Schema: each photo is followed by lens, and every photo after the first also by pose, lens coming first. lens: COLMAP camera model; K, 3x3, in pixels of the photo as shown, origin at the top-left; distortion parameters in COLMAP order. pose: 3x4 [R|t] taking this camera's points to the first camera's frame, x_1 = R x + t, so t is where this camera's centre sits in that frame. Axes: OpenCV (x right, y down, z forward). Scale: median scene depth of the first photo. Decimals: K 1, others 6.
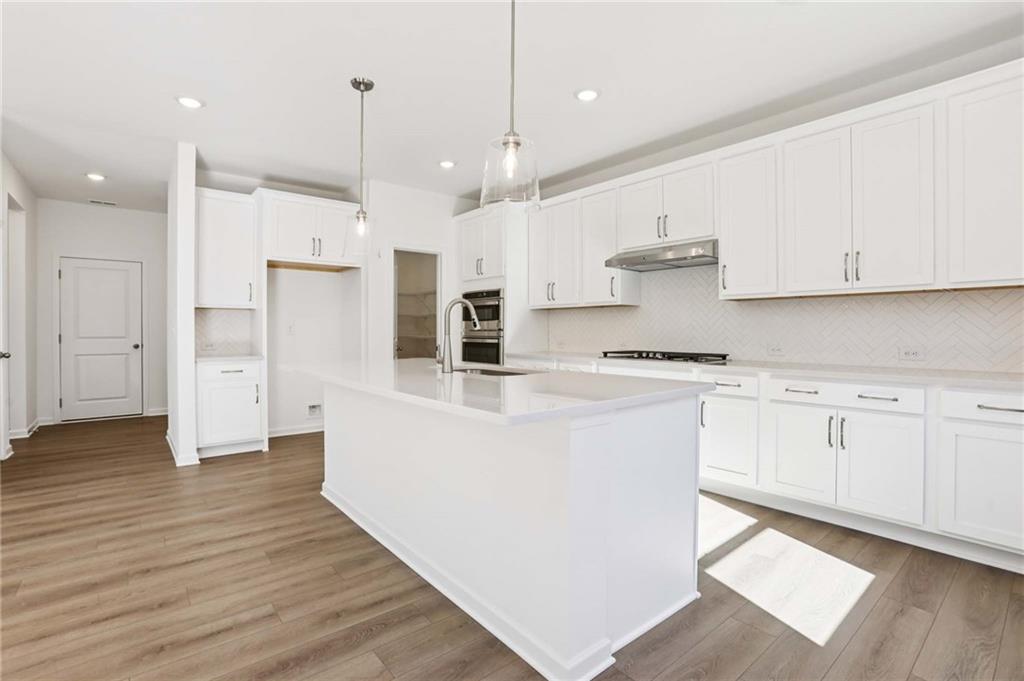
lens RADIAL K [[476.4, 0, 517.5], [0, 476.4, 332.9], [0, 0, 1]] dist [-0.062102, 0.021438]
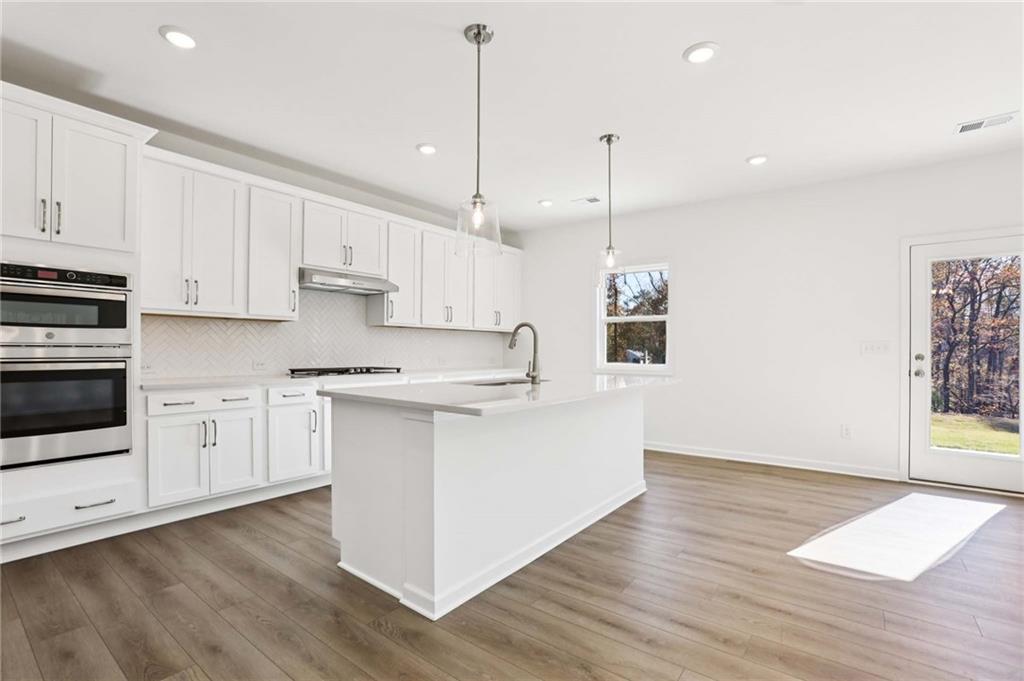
lens RADIAL K [[477.5, 0, 493.2], [0, 477.5, 352.2], [0, 0, 1]] dist [-0.066991, 0.022544]
pose [[-0.202970, -0.006332, 0.979165, -0.901883], [-0.000985, 0.999980, 0.006262, -0.004105], [-0.979185, 0.000307, -0.202972, 0.928586]]
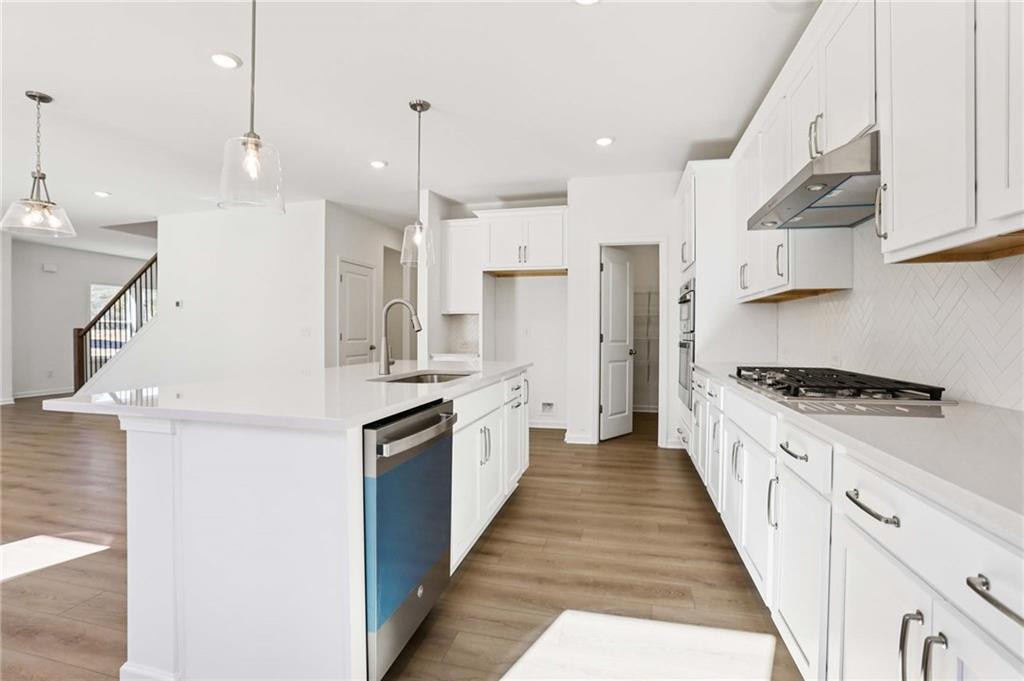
lens RADIAL K [[470.5, 0, 508.9], [0, 470.5, 336.8], [0, 0, 1]] dist [-0.096968, 0.000230]
pose [[0.586742, 0.008898, -0.809725, 0.537866], [-0.005135, 0.999960, 0.007268, -0.003361], [0.809758, -0.000107, 0.586764, 0.447152]]
